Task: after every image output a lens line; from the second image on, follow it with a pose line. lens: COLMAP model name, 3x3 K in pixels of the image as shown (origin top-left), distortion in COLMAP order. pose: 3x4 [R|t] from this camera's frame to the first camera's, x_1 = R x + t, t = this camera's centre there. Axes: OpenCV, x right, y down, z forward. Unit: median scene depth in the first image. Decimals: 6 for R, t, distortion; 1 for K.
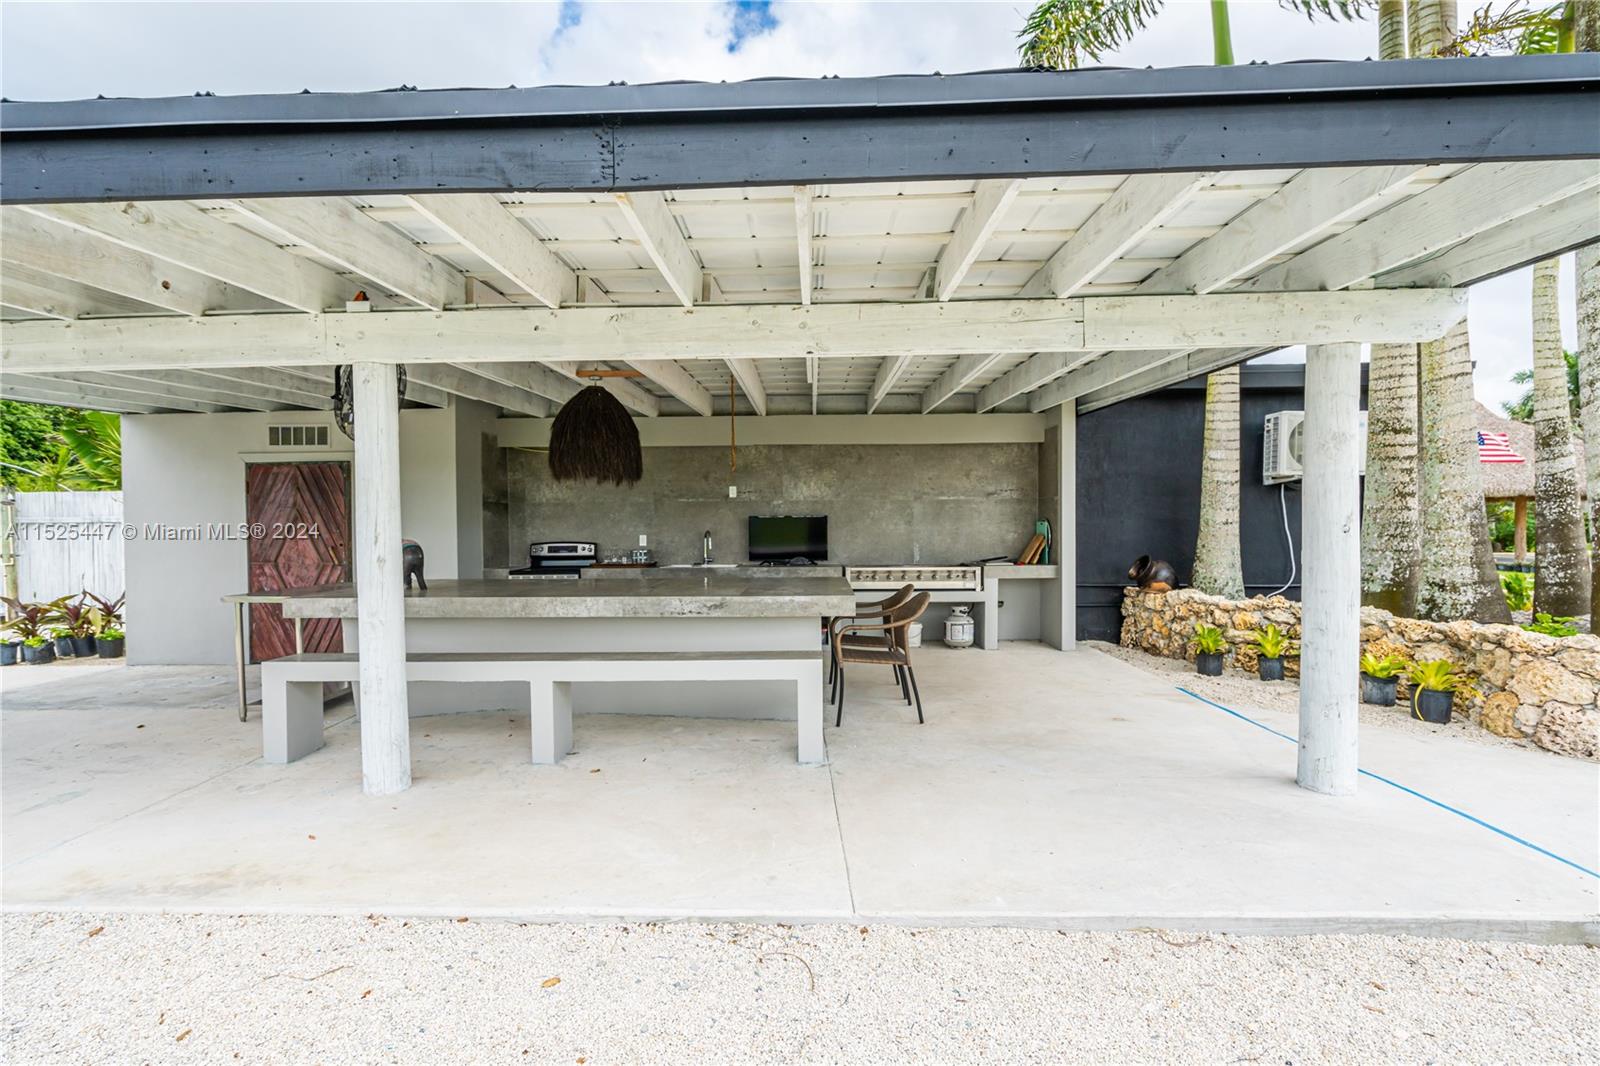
lens RADIAL K [[717.2, 0, 796.8], [0, 717.2, 519.8], [0, 0, 1]] dist [-0.004561, 0.000197]
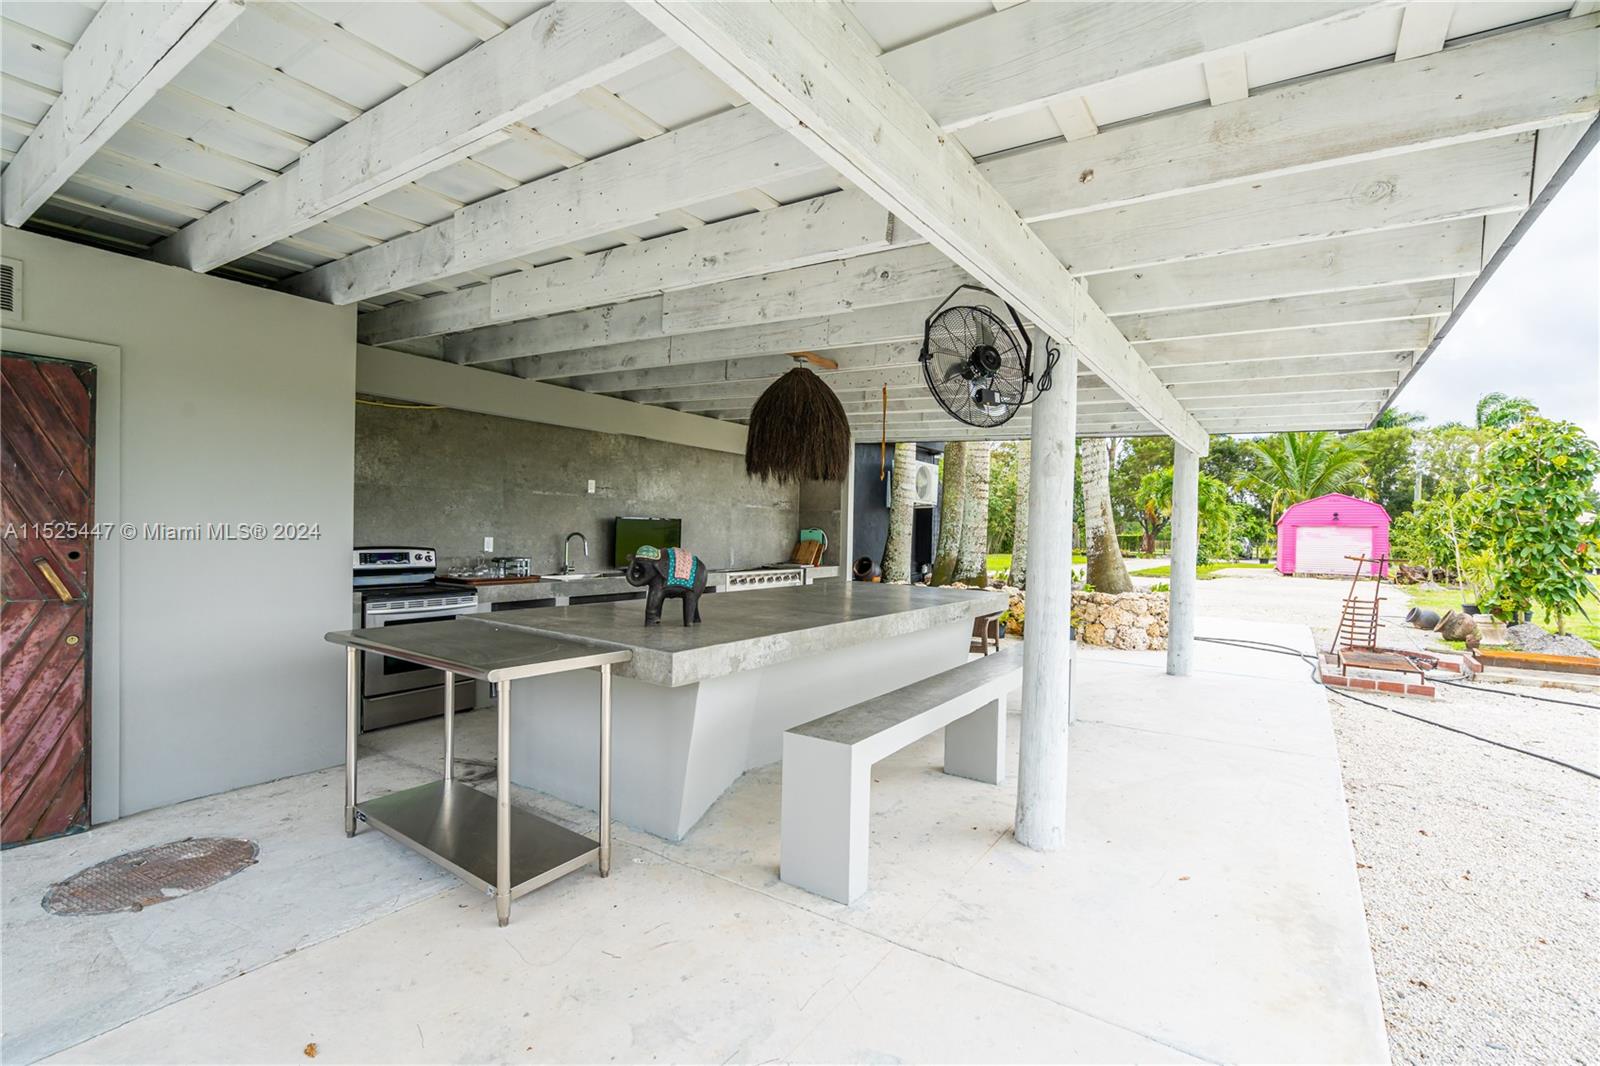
lens RADIAL K [[717.2, 0, 796.8], [0, 717.2, 519.8], [0, 0, 1]] dist [-0.004561, 0.000197]
pose [[0.550031, 0.031507, 0.834550, -0.652966], [-0.030782, 0.999374, -0.017442, 0.006848], [-0.834577, -0.016096, 0.550656, 0.347465]]
